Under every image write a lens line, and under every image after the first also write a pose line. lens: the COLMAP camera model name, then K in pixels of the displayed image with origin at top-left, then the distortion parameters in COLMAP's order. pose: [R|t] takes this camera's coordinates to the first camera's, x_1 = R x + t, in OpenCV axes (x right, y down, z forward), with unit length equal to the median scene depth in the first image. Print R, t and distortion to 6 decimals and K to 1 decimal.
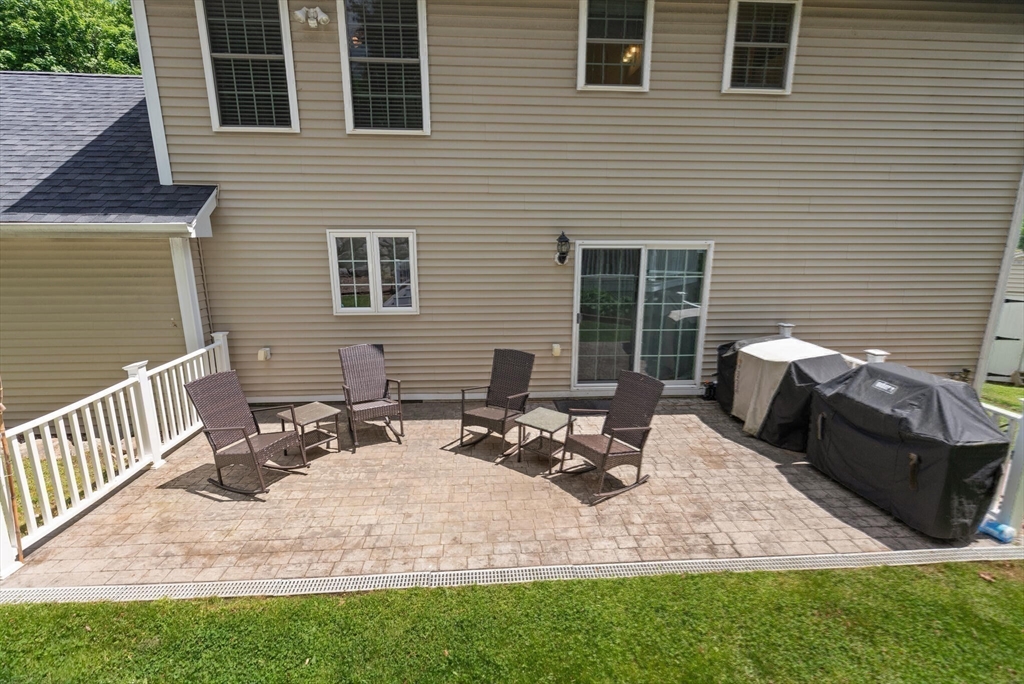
lens RADIAL K [[480.8, 0, 510.1], [0, 480.8, 329.5], [0, 0, 1]] dist [0.003954, 0.000261]
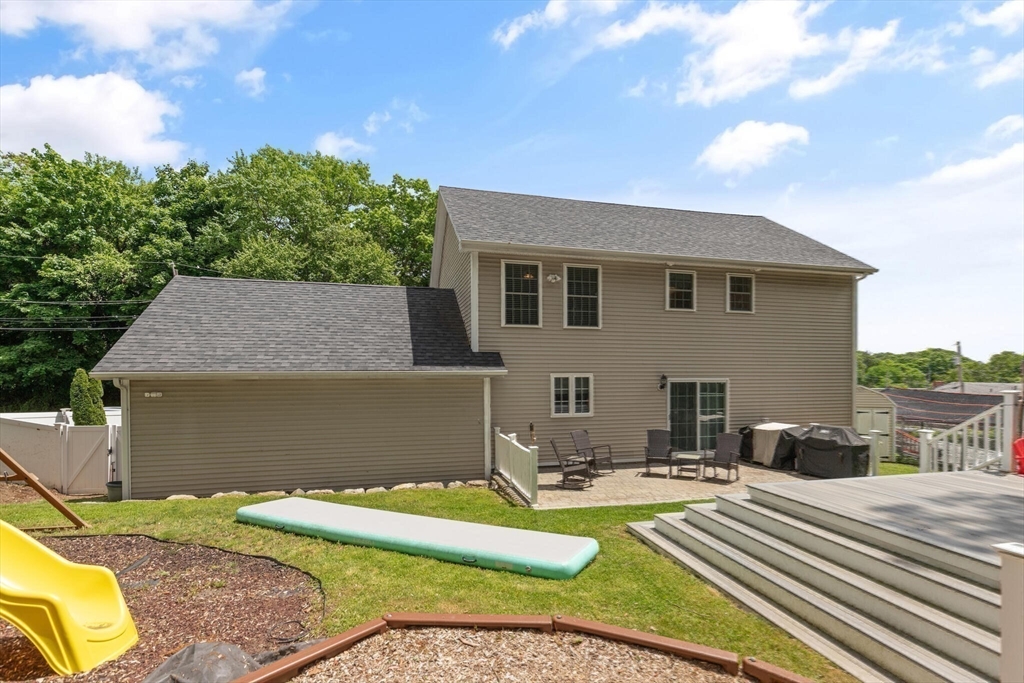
lens RADIAL K [[453.2, 0, 509.0], [0, 453.2, 361.1], [0, 0, 1]] dist [0.002121, 0.000024]
pose [[0.988958, 0.000935, 0.148192, -0.866403], [0.033230, 0.973117, -0.227901, 0.169655], [-0.144422, 0.230309, 0.962341, -0.817602]]
